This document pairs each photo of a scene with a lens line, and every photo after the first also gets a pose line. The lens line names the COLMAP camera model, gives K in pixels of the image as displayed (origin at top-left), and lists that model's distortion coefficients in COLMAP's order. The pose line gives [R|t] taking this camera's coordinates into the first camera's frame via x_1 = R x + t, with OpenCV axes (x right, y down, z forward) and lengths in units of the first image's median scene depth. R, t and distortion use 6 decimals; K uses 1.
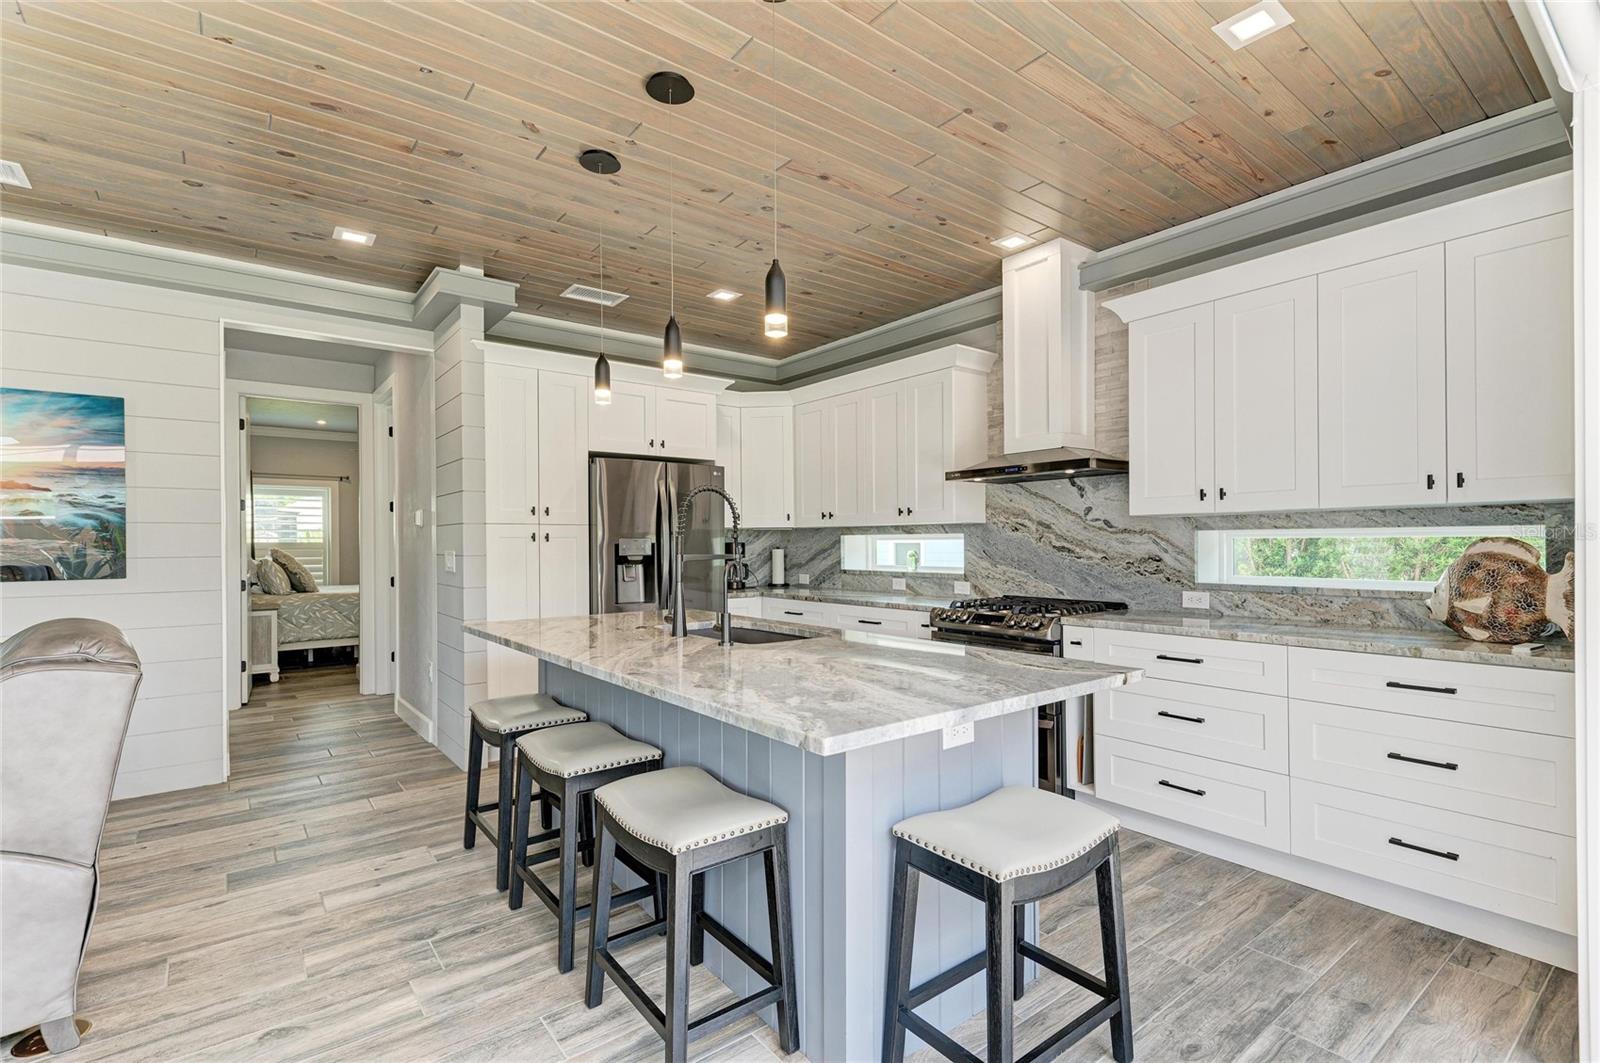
lens RADIAL K [[737.8, 0, 800.0], [0, 737.8, 531.5], [0, 0, 1]] dist [0.001712, 0.000228]
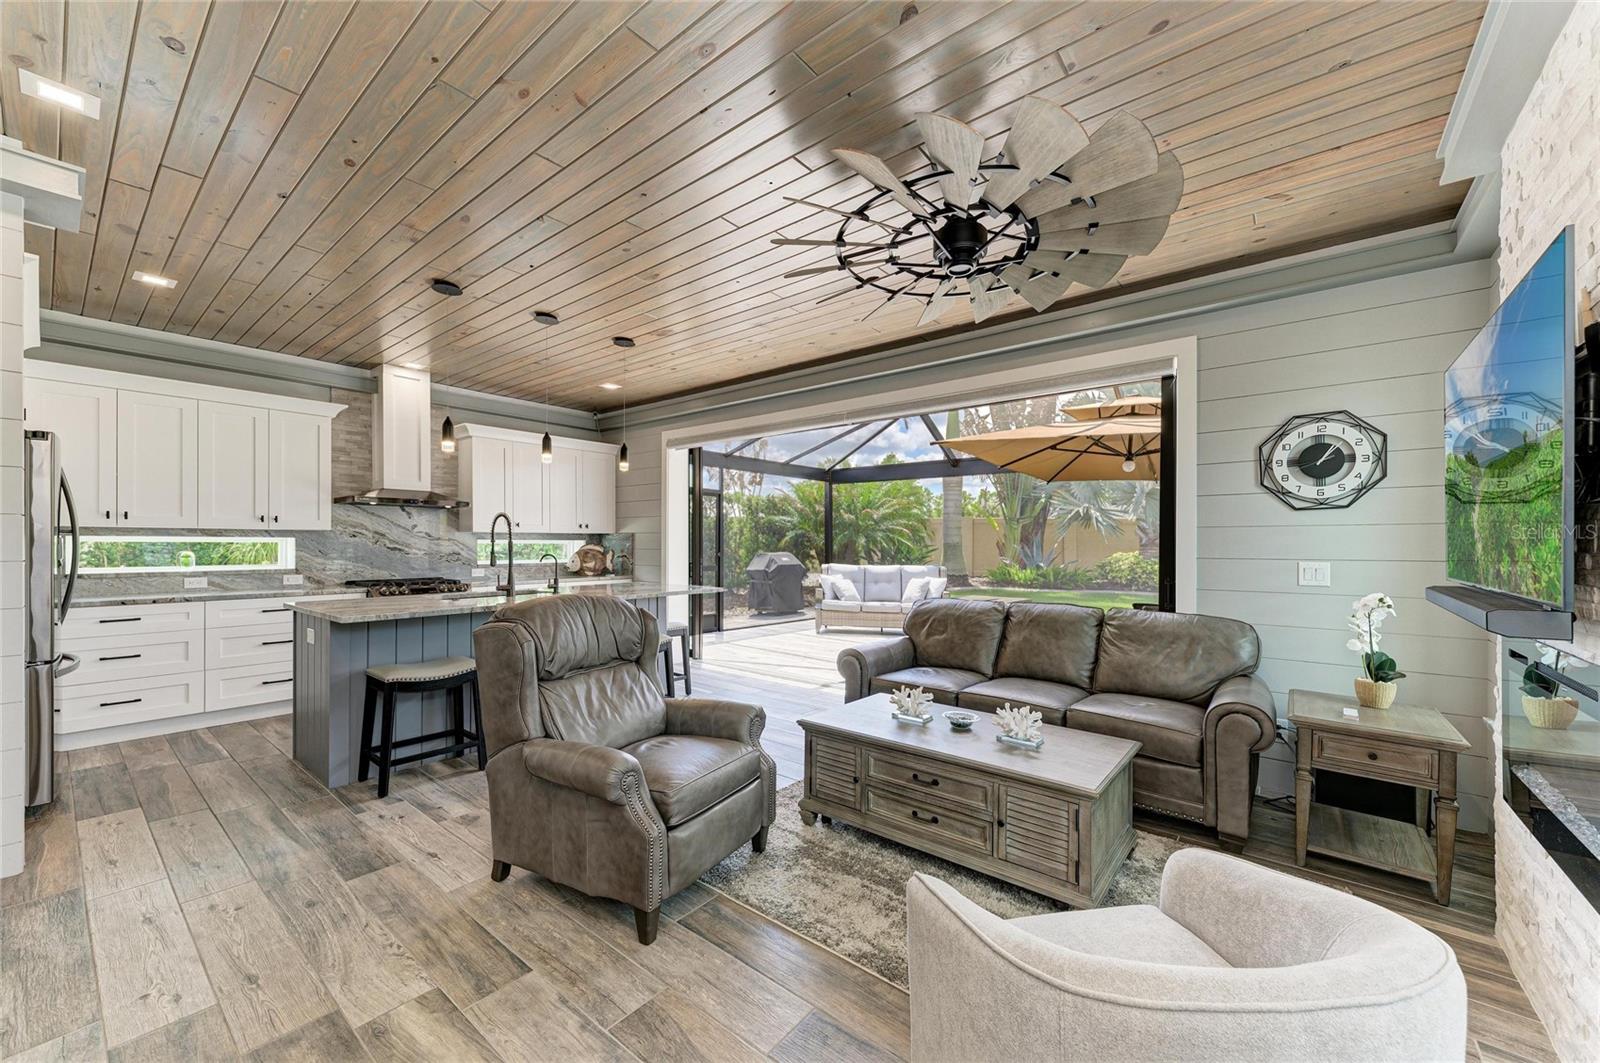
lens RADIAL K [[594.0, 0, 806.6], [0, 594.0, 539.5], [0, 0, 1]] dist [0.008074, -0.005774]
pose [[-0.223792, 0.010234, 0.974583, -1.176466], [-0.018152, 0.999728, -0.014666, 0.005811], [-0.974468, -0.020973, -0.223545, 0.412818]]
